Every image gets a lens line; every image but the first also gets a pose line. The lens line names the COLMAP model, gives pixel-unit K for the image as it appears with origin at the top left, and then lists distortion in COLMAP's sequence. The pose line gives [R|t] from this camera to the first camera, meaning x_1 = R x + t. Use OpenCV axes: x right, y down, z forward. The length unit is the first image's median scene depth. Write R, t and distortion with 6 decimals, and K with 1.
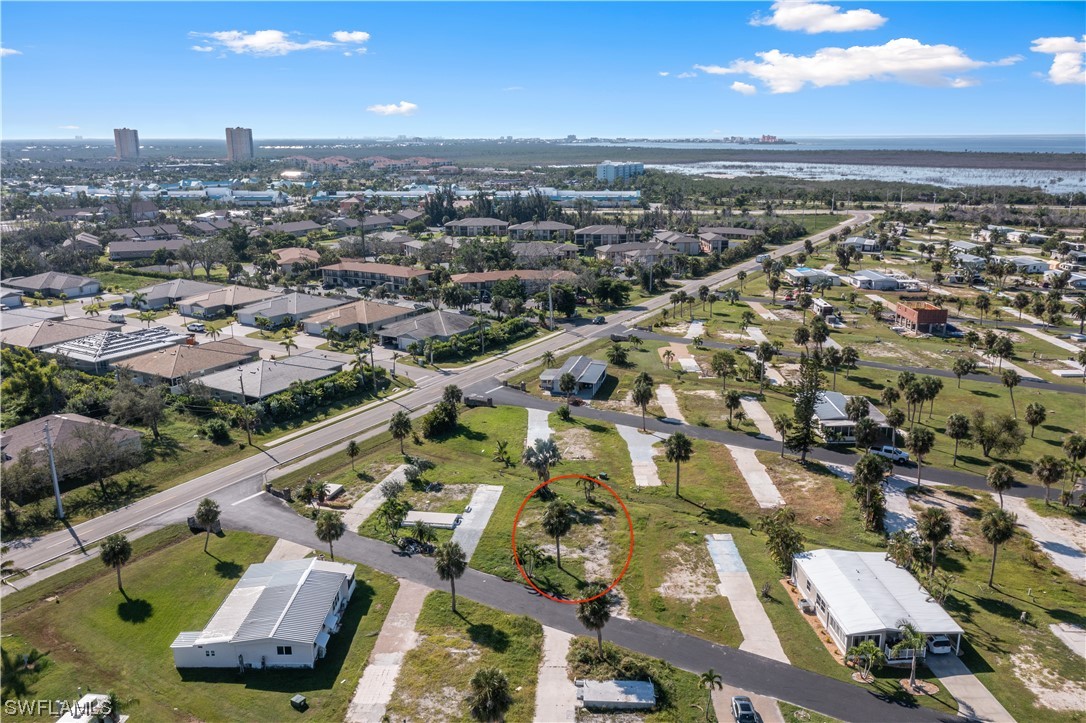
lens RADIAL K [[860.9, 0, 542.3], [0, 860.9, 366.3], [0, 0, 1]] dist [-0.006007, -0.000353]
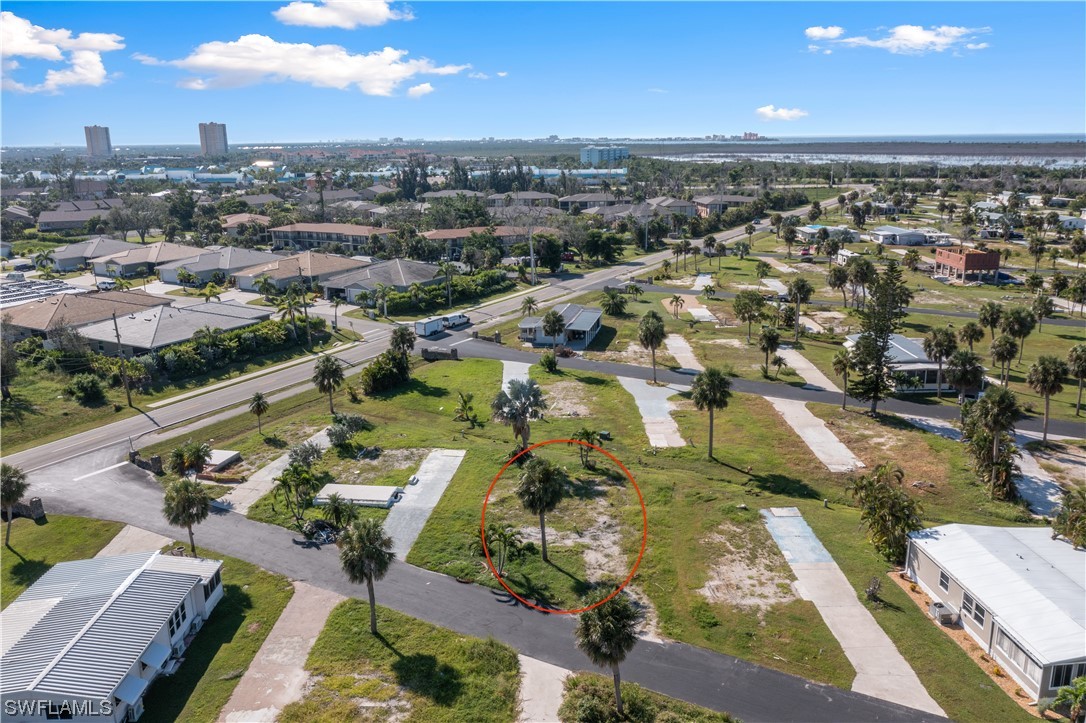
lens RADIAL K [[860.9, 0, 543.9], [0, 860.9, 354.1], [0, 0, 1]] dist [-0.006007, -0.000353]
pose [[0.999729, -0.012871, 0.019399, 0.006012], [0.013196, 0.999773, -0.016722, 0.066550], [-0.019179, 0.016973, 0.999672, 0.260329]]
